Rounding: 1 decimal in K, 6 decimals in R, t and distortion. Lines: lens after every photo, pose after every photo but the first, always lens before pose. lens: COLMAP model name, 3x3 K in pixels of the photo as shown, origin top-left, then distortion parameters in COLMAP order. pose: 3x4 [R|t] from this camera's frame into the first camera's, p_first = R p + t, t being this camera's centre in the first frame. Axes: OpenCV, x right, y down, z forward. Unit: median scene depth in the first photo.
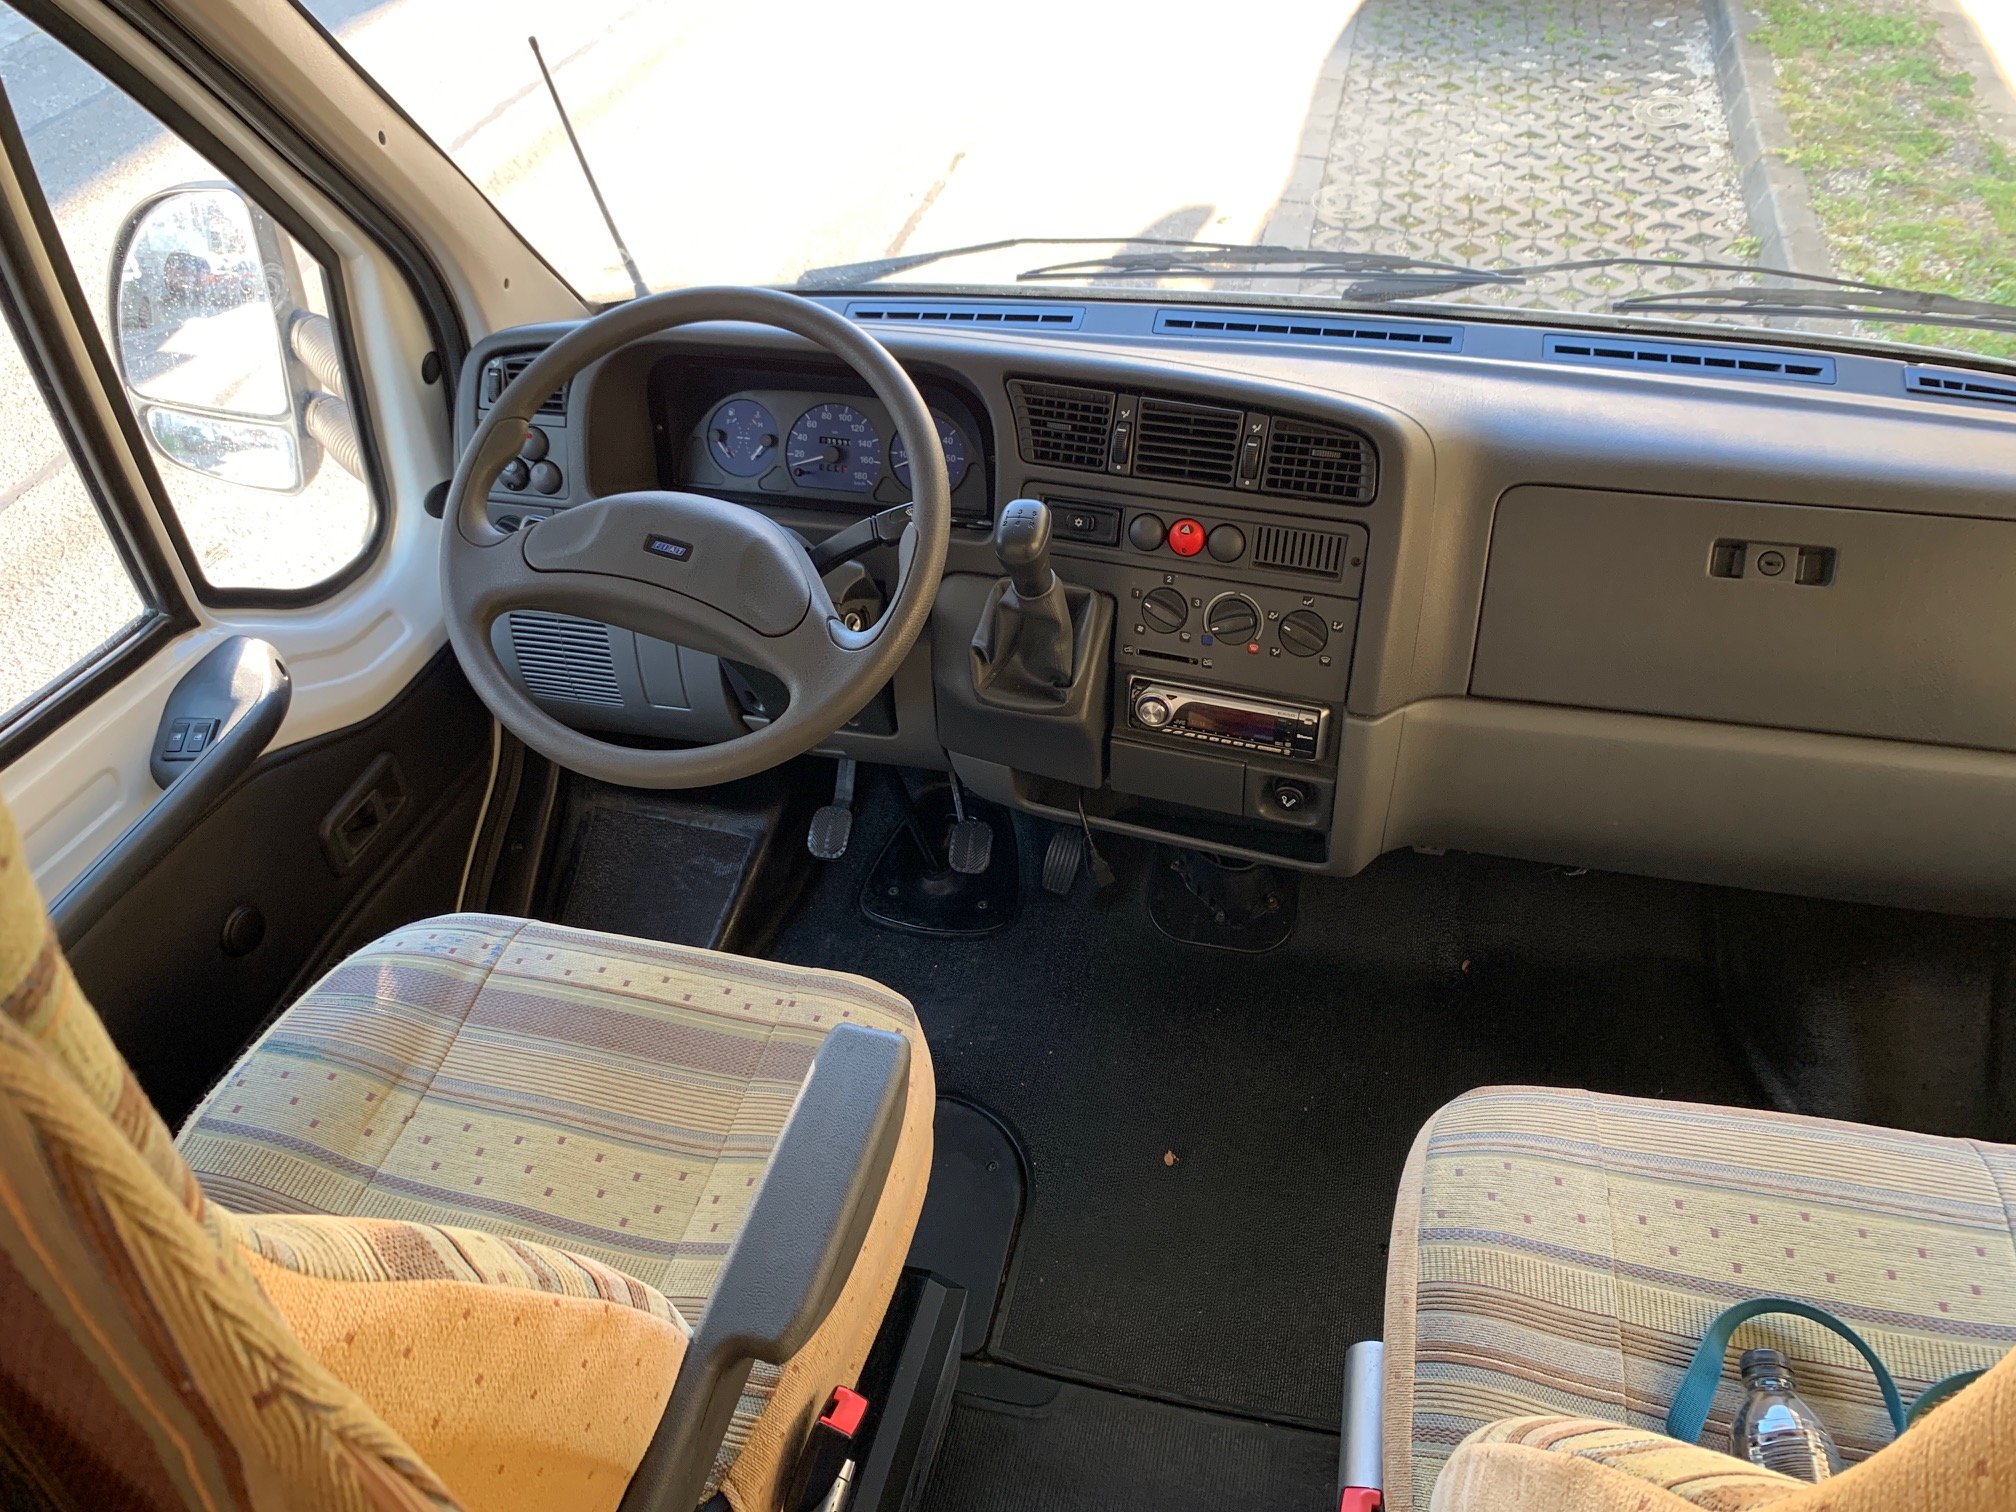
lens RADIAL K [[1548.5, 0, 1015.6], [0, 1548.5, 751.9], [0, 0, 1]] dist [-0.010117, 0.030645]
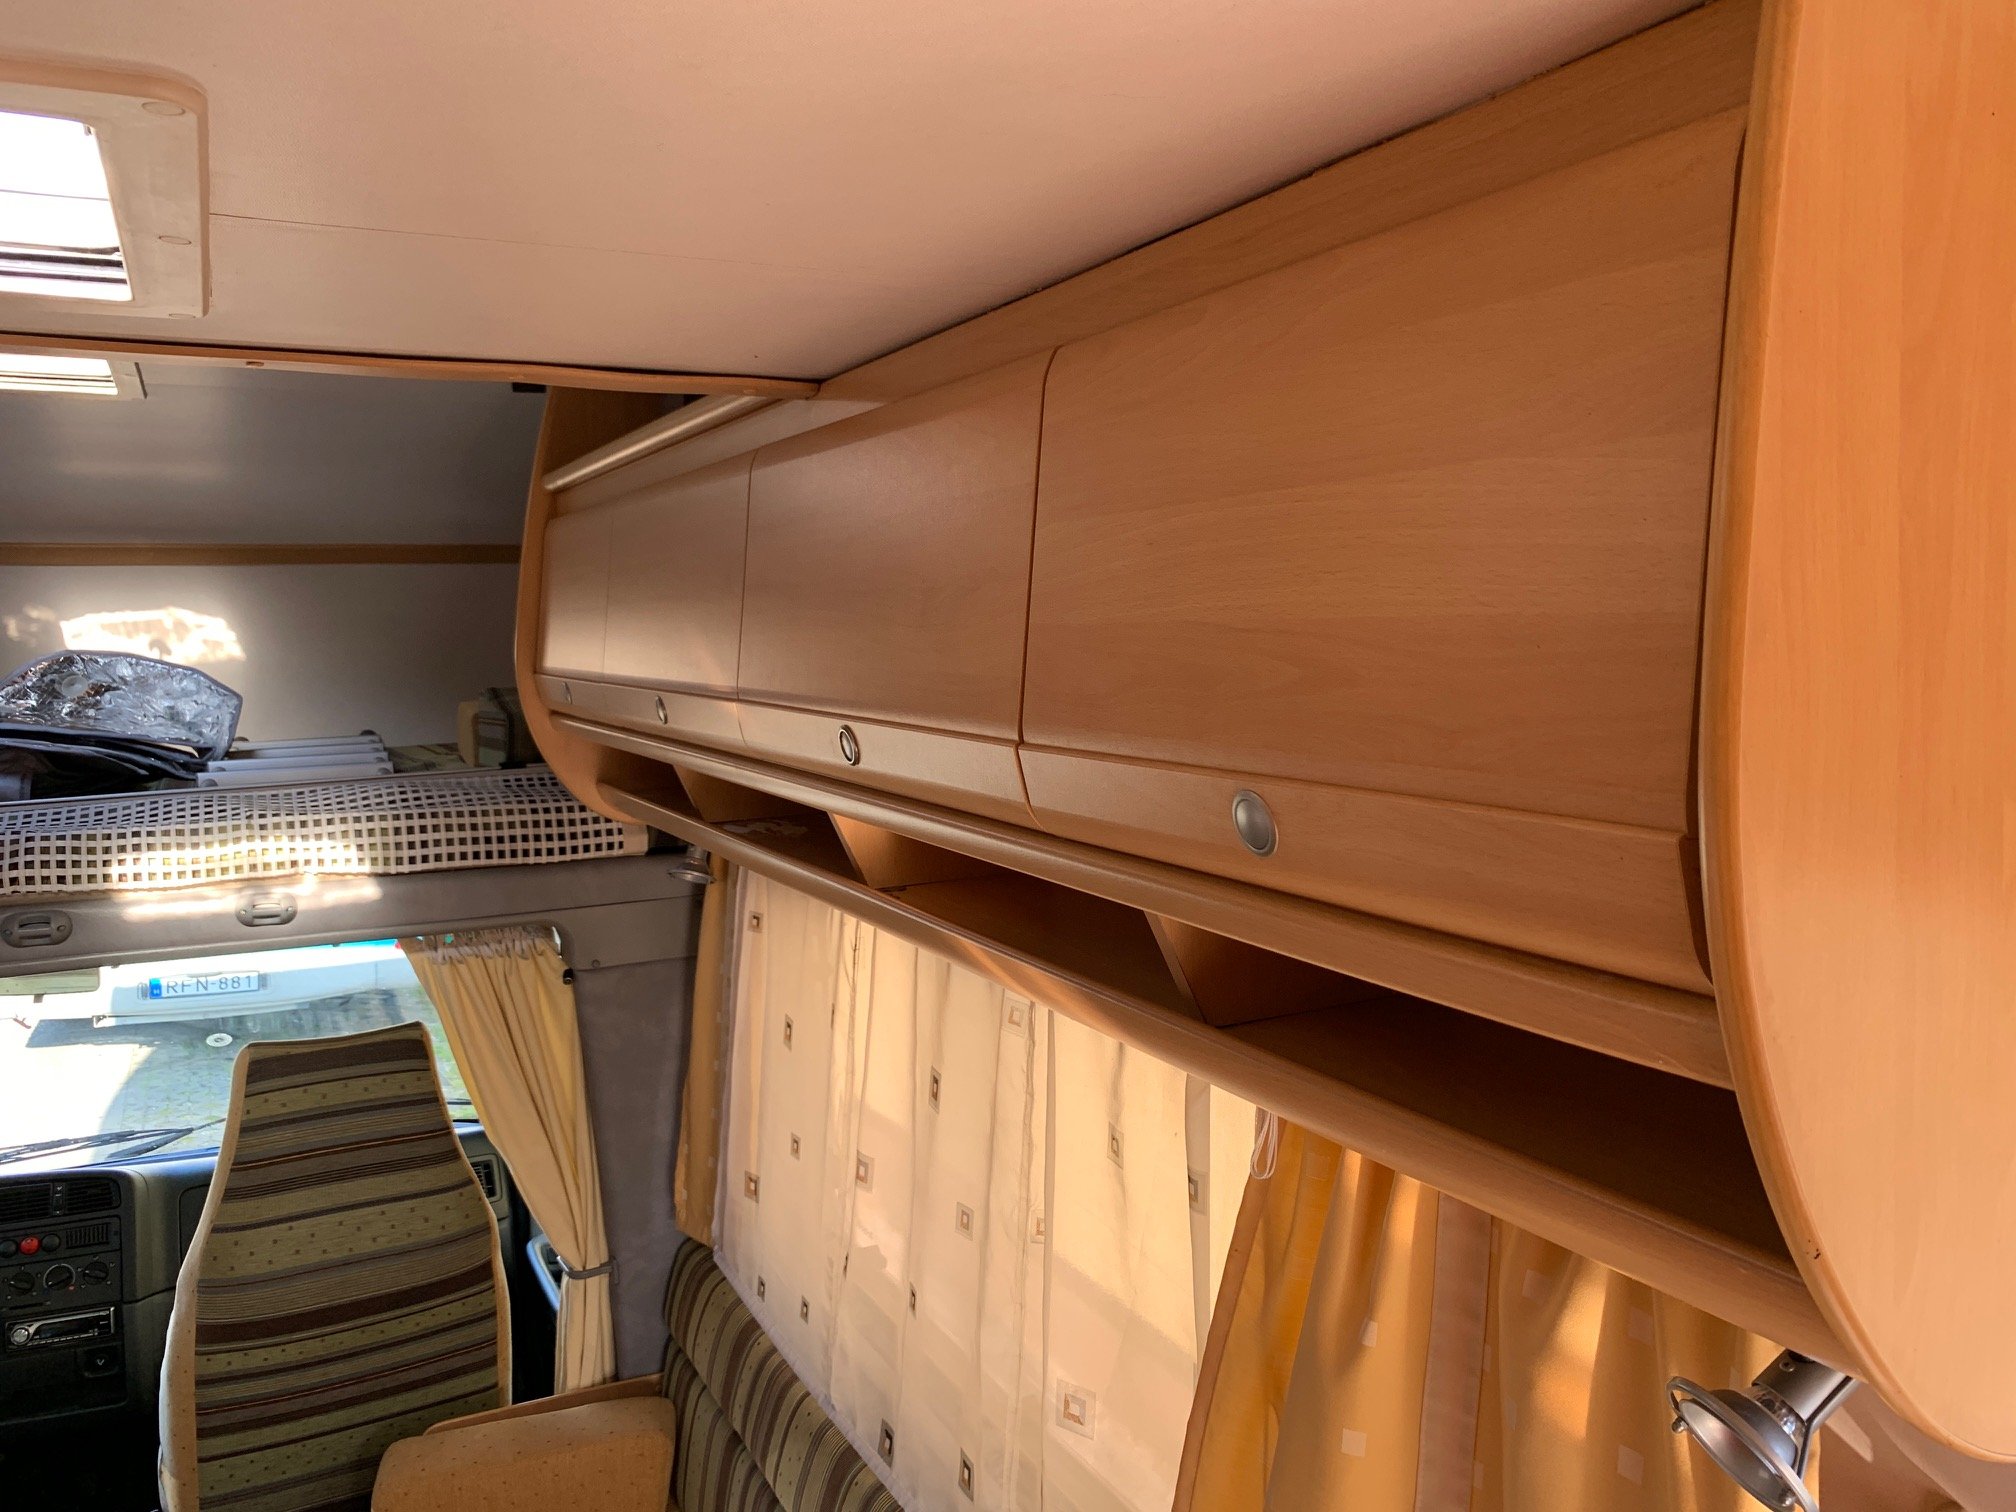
lens RADIAL K [[1548.5, 0, 987.1], [0, 1548.5, 751.1], [0, 0, 1]] dist [-0.010117, 0.030645]
pose [[0.763157, -0.023535, 0.645785, -0.263299], [0.408394, 0.792035, -0.453755, 0.869301], [-0.500805, 0.610021, 0.614059, -1.492934]]
